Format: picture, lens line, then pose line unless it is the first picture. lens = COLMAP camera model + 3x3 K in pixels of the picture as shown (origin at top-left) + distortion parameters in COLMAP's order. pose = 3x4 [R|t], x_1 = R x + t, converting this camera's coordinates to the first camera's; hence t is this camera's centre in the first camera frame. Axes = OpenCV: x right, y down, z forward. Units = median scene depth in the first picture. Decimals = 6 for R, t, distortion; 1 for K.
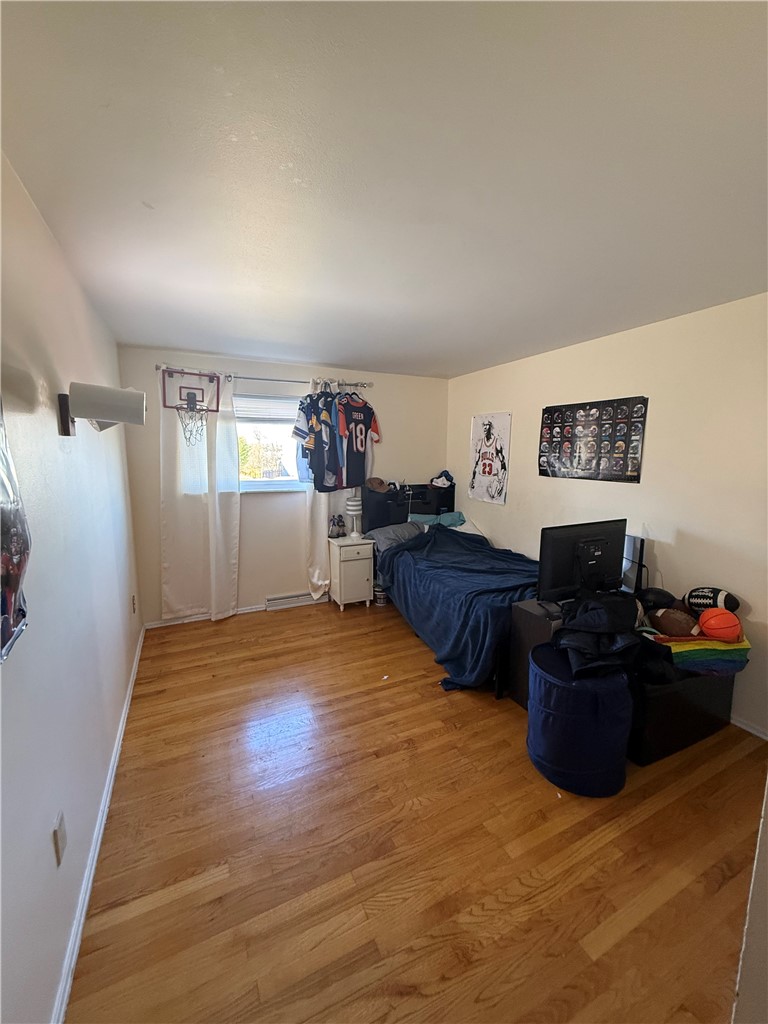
lens RADIAL K [[405.2, 0, 383.3], [0, 405.2, 510.1], [0, 0, 1]] dist [-0.000737, 0.000207]
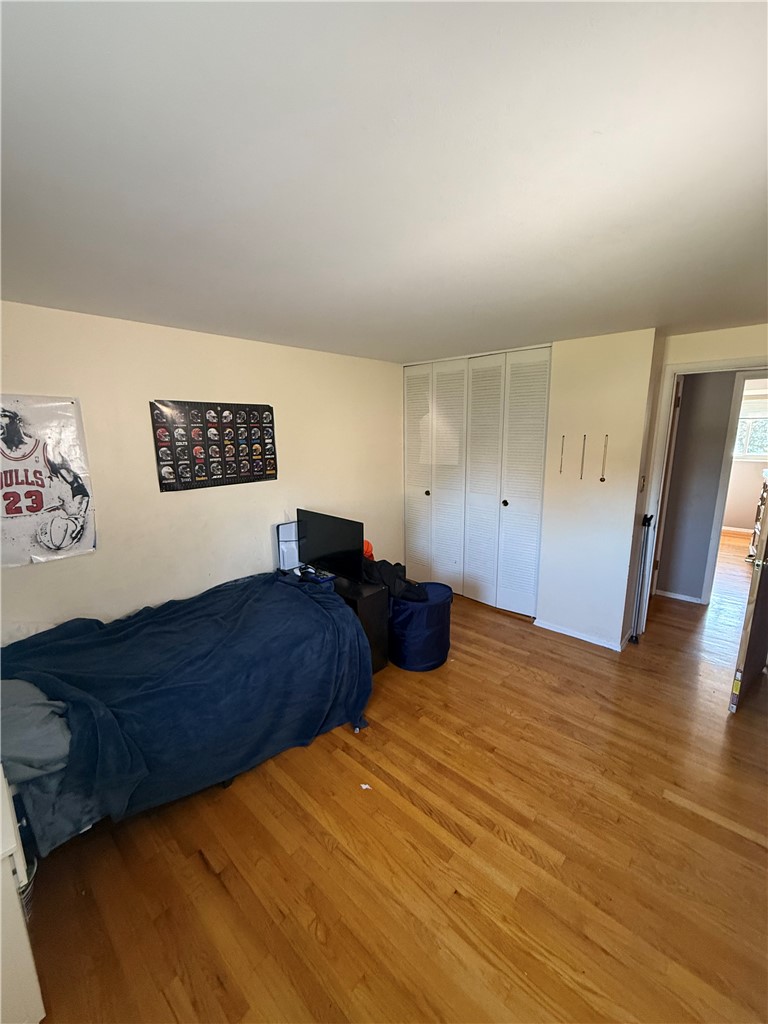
lens RADIAL K [[405.2, 0, 386.8], [0, 405.2, 514.9], [0, 0, 1]] dist [-0.000737, 0.000207]
pose [[-0.379261, -0.176938, 0.908215, -0.554253], [0.157381, 0.954909, 0.251756, -0.204304], [-0.911807, 0.238417, -0.334313, 1.072314]]
